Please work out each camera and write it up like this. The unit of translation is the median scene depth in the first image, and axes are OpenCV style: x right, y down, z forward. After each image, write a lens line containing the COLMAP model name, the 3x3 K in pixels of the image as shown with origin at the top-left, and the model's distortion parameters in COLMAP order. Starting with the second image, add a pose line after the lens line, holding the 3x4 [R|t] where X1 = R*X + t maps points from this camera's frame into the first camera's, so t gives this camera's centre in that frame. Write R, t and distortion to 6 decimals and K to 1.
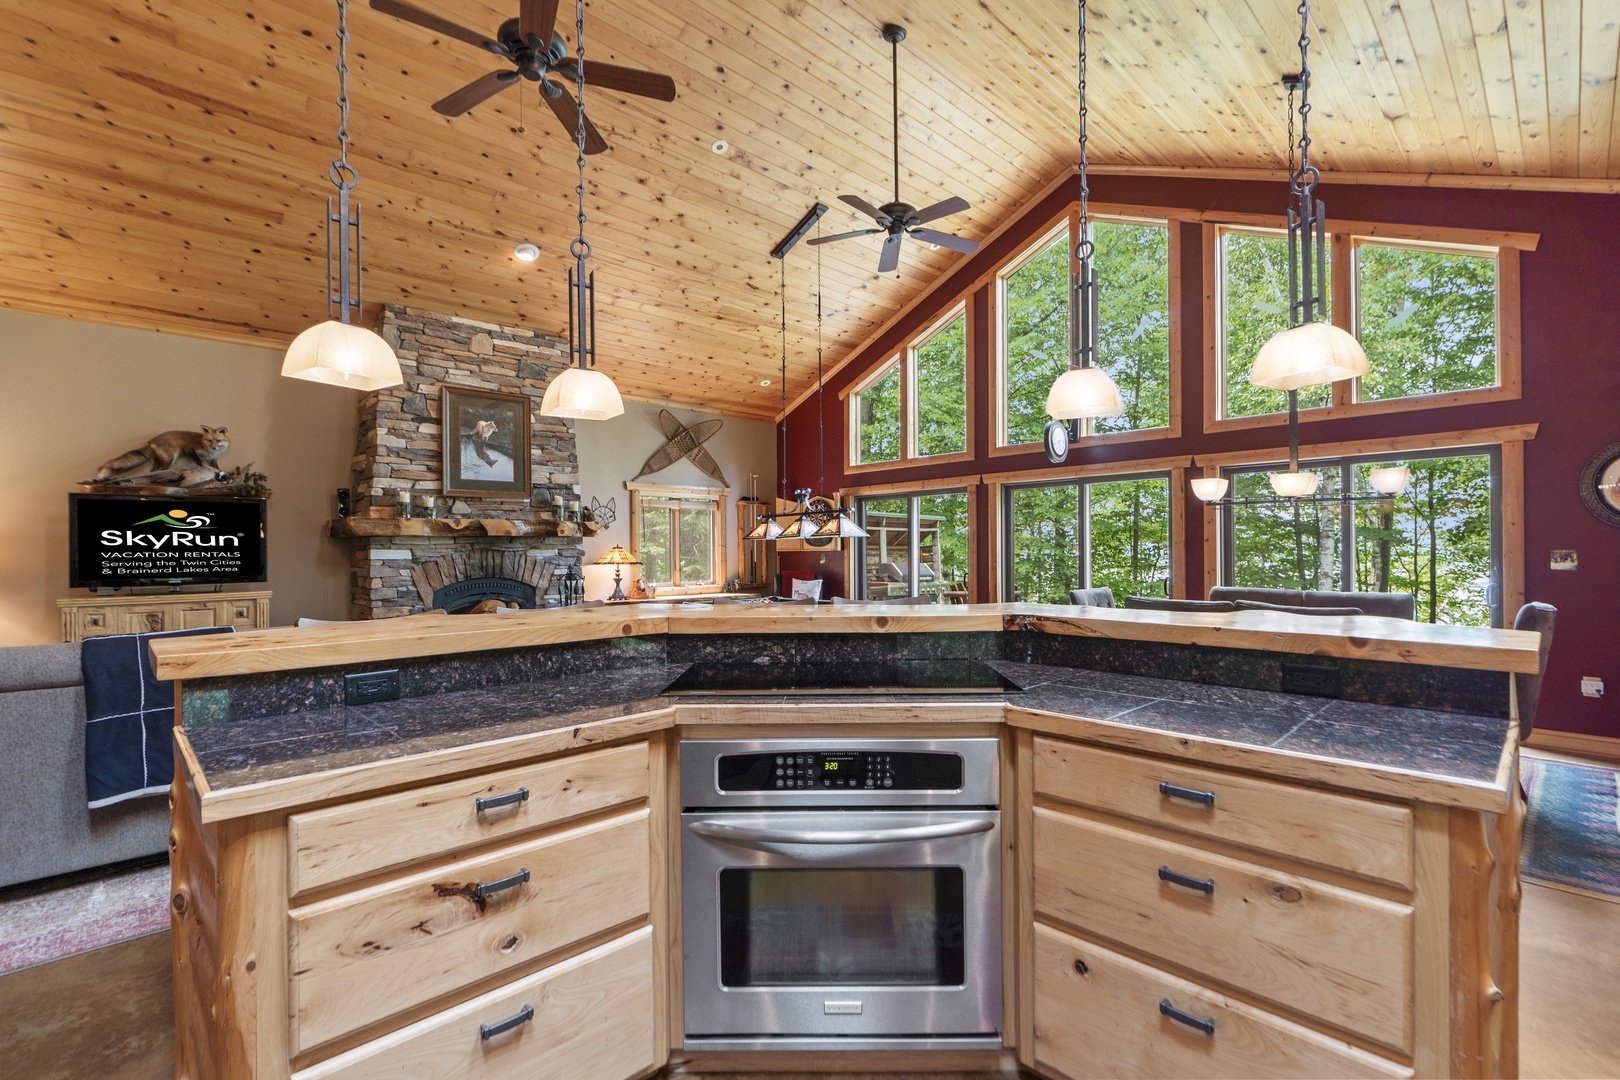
lens RADIAL K [[729.7, 0, 816.1], [0, 729.7, 556.4], [0, 0, 1]] dist [-0.000328, 0.000235]
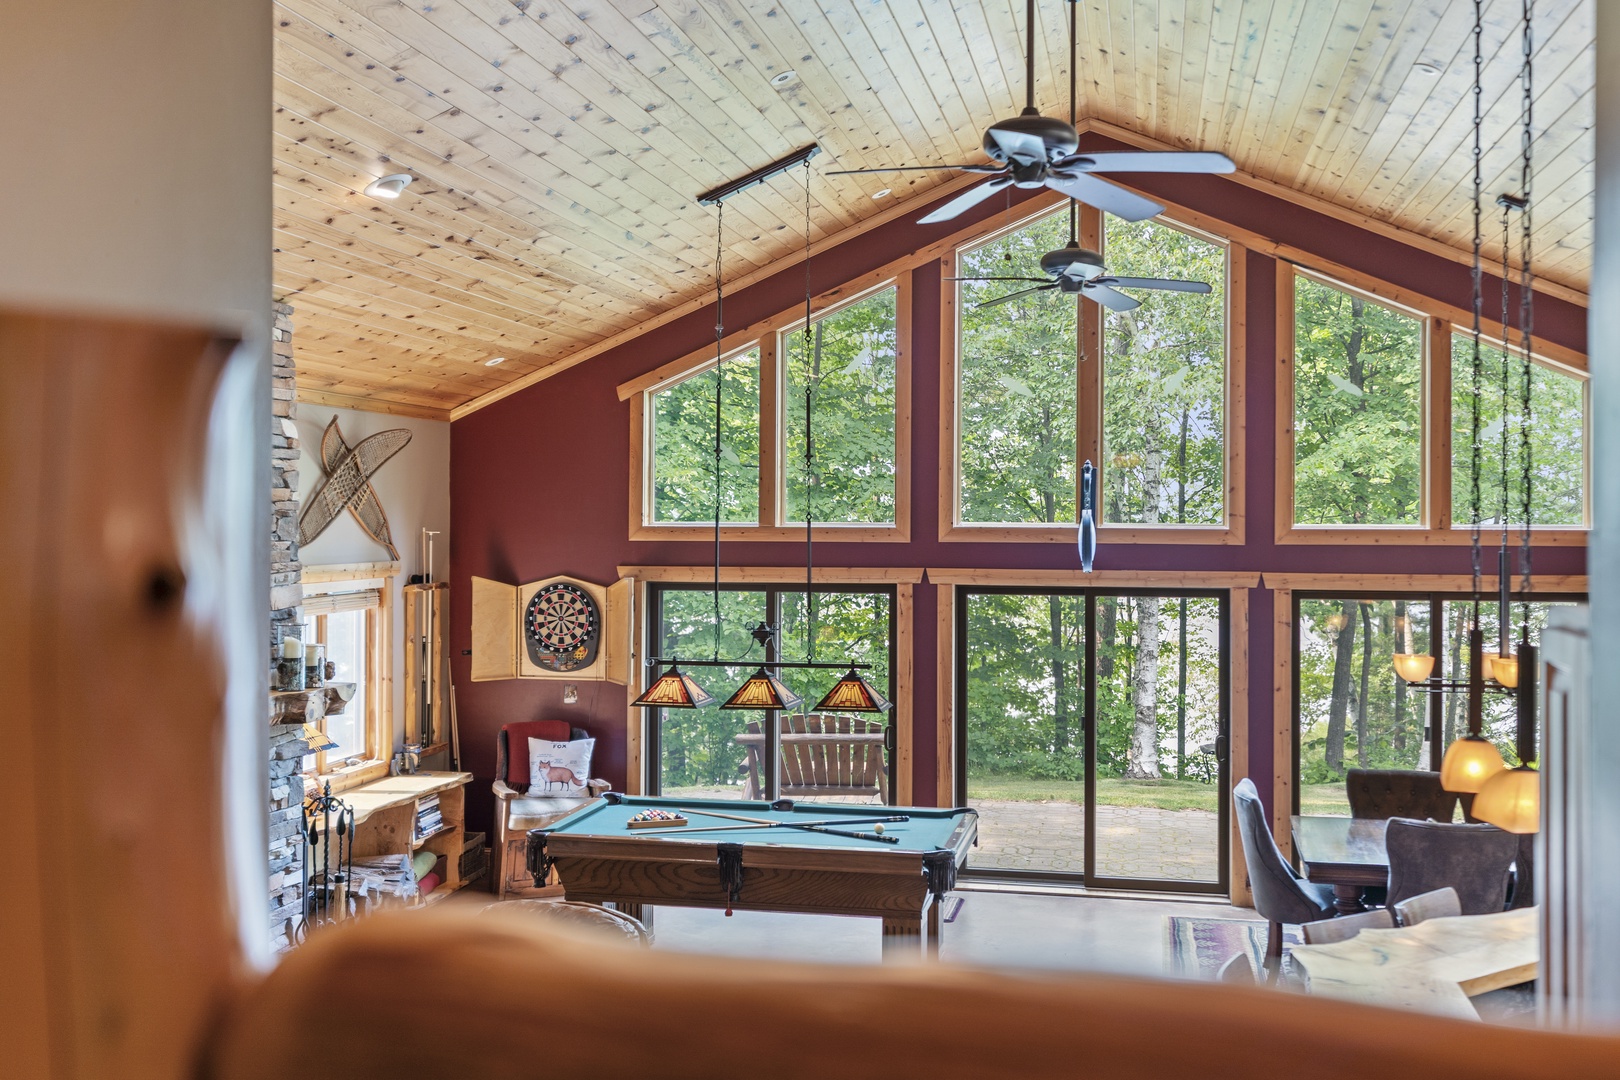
lens RADIAL K [[1588.6, 0, 810.0], [0, 1588.6, 540.0], [0, 0, 1]] dist [-0.003852, 0.004911]
pose [[0.835744, 0.003436, 0.549108, -0.643075], [-0.004838, 0.999988, 0.001106, -0.149068], [-0.549098, -0.003581, 0.835751, -0.070844]]
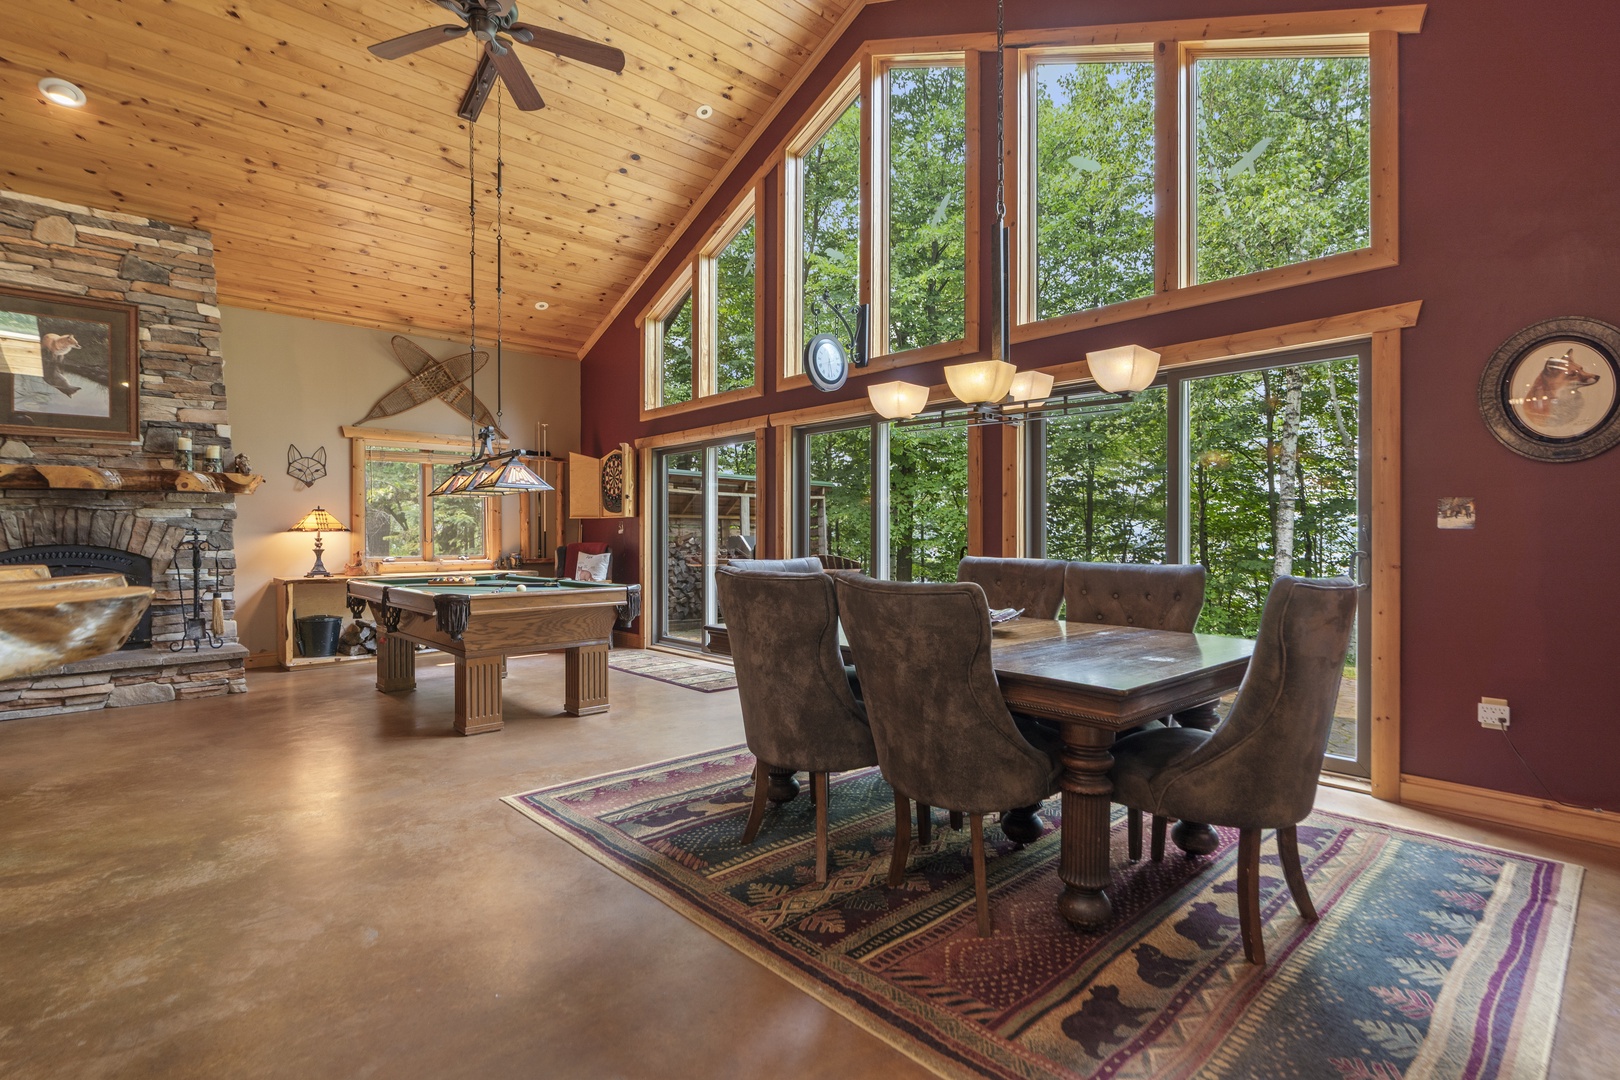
lens RADIAL K [[778.8, 0, 810.0], [0, 778.8, 540.0], [0, 0, 1]] dist [0.001262, 0.000912]
pose [[0.999928, 0.003477, -0.011498, 0.303603], [-0.003452, 0.999992, 0.002238, 0.018654], [0.011506, -0.002198, 0.999931, 0.202289]]
